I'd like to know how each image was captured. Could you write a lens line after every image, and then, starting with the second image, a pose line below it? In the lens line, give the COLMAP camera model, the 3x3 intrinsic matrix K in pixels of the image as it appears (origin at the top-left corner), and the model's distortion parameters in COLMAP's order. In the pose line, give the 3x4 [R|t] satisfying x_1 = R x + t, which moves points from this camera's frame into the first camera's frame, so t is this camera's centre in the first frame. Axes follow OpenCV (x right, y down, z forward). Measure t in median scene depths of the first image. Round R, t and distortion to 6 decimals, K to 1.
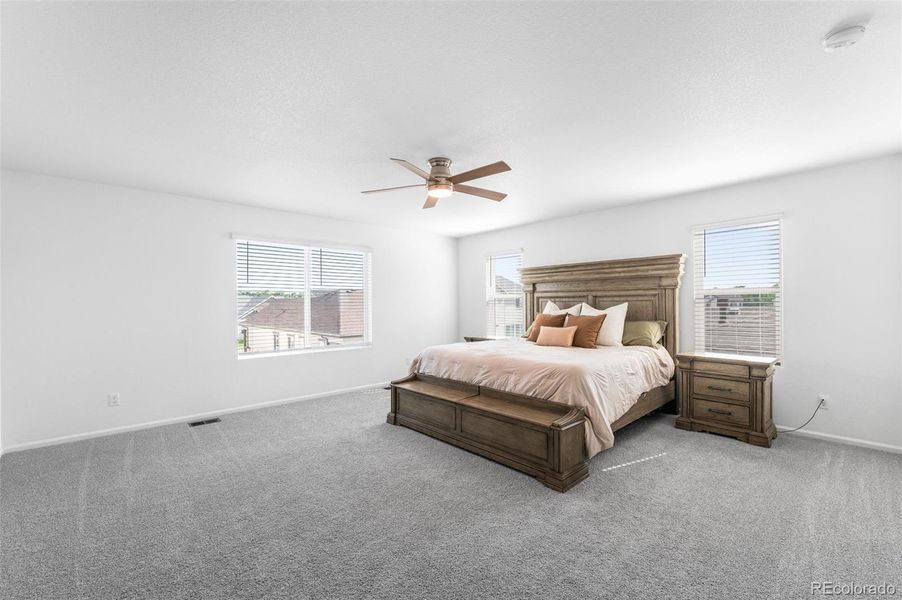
lens RADIAL K [[385.2, 0, 452.0], [0, 385.2, 304.1], [0, 0, 1]] dist [0.000159, -0.000014]
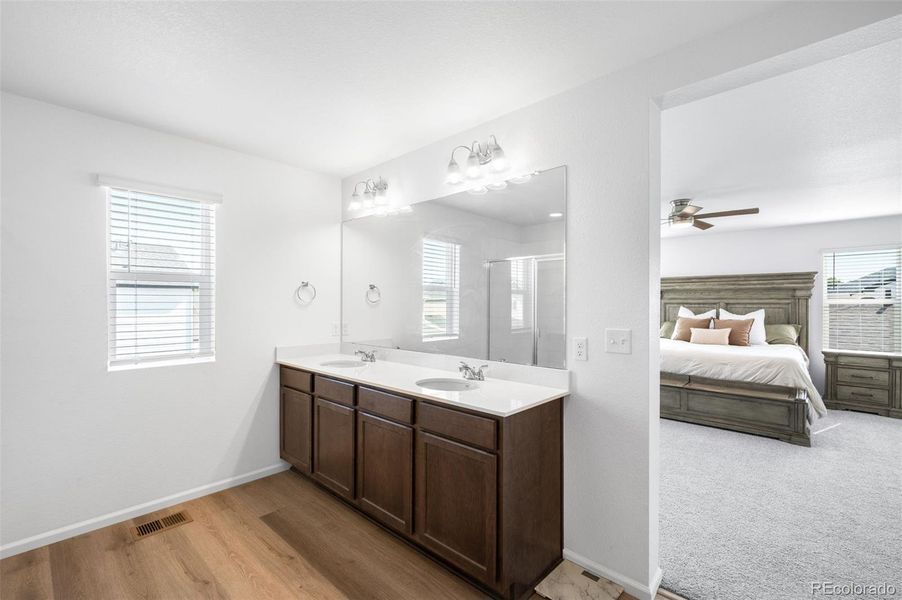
lens RADIAL K [[401.2, 0, 448.3], [0, 401.2, 302.7], [0, 0, 1]] dist [0.000300, 0.000074]
pose [[0.997355, 0.009657, 0.072045, -0.687826], [-0.009554, 0.999953, -0.001782, -0.014107], [-0.072059, 0.001089, 0.997400, -0.221286]]
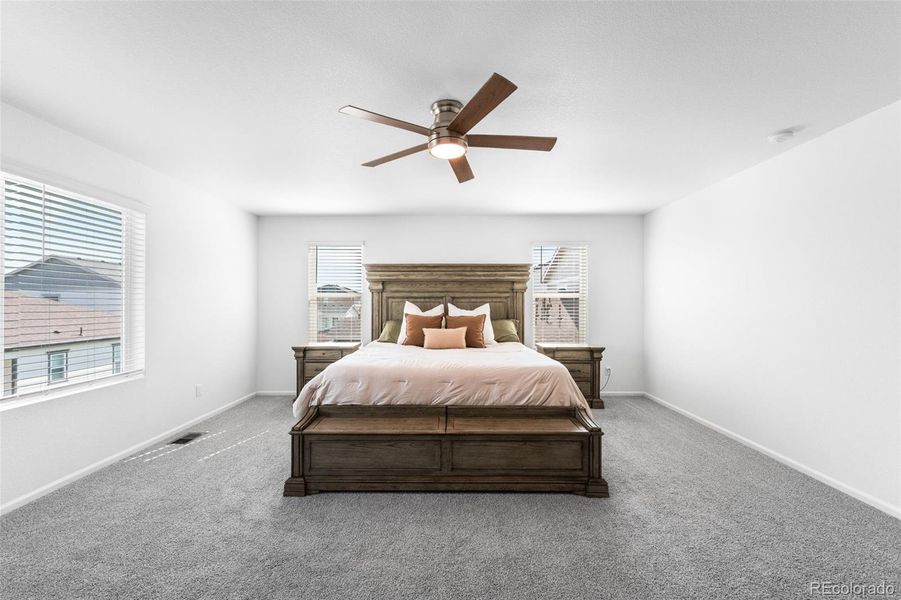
lens RADIAL K [[361.3, 0, 450.5], [0, 361.3, 300.0], [0, 0, 1]] dist [-0.000403, 0.000056]
pose [[0.682072, 0.015059, 0.731130, -0.399599], [-0.003767, 0.999847, -0.017079, 0.004235], [-0.731275, 0.008894, 0.682025, 0.400601]]
